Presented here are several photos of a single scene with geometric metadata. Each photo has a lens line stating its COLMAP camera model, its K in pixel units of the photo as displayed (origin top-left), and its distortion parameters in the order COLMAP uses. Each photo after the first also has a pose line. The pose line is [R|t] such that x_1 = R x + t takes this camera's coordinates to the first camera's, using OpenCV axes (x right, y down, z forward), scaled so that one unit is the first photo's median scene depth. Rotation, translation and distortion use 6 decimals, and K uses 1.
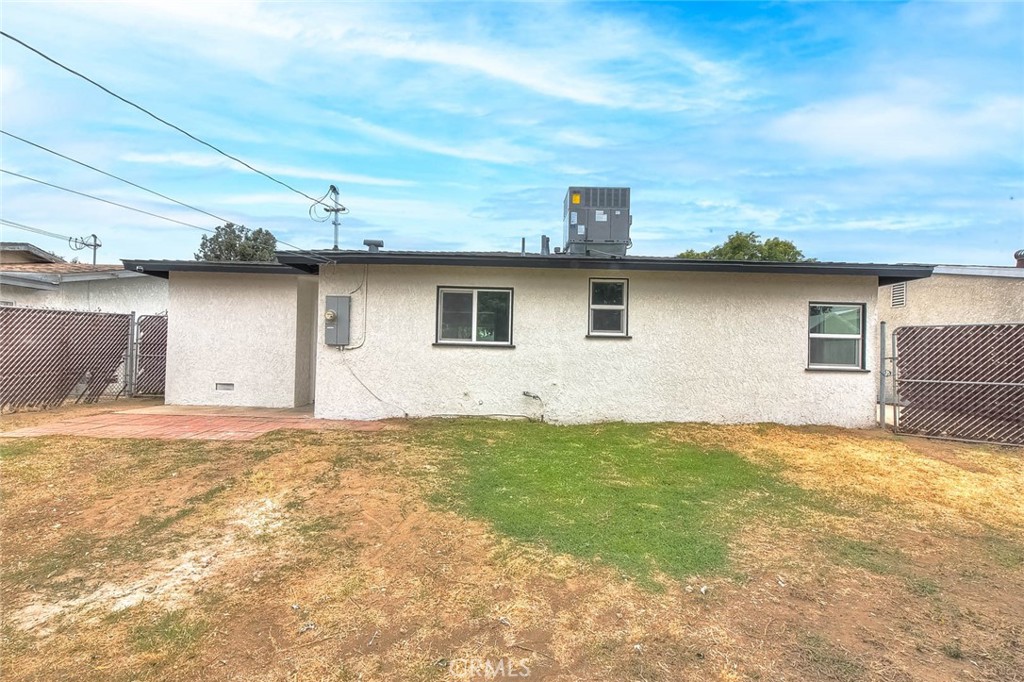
lens RADIAL K [[422.3, 0, 512.0], [0, 422.3, 341.0], [0, 0, 1]] dist [0.001477, -0.000015]
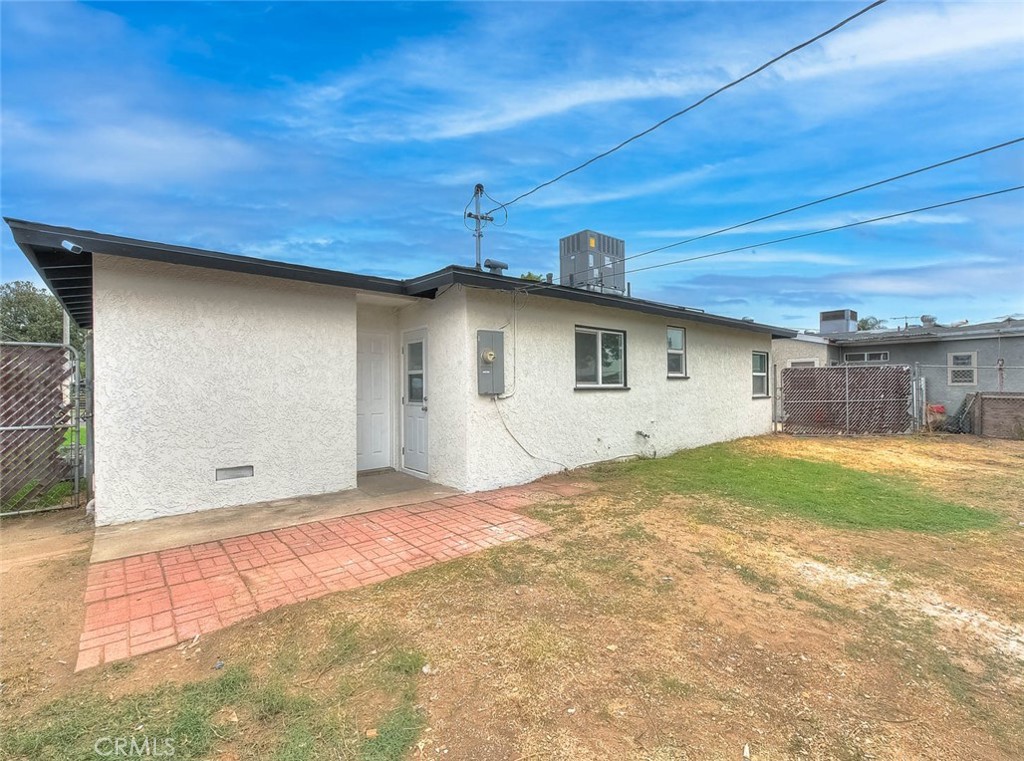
lens RADIAL K [[457.7, 0, 512.0], [0, 457.7, 380.5], [0, 0, 1]] dist [-0.000543, 0.000109]
pose [[0.761741, -0.022104, 0.647504, -0.926951], [0.001127, 0.999462, 0.032794, -0.043114], [-0.647880, -0.024250, 0.761356, 0.335332]]
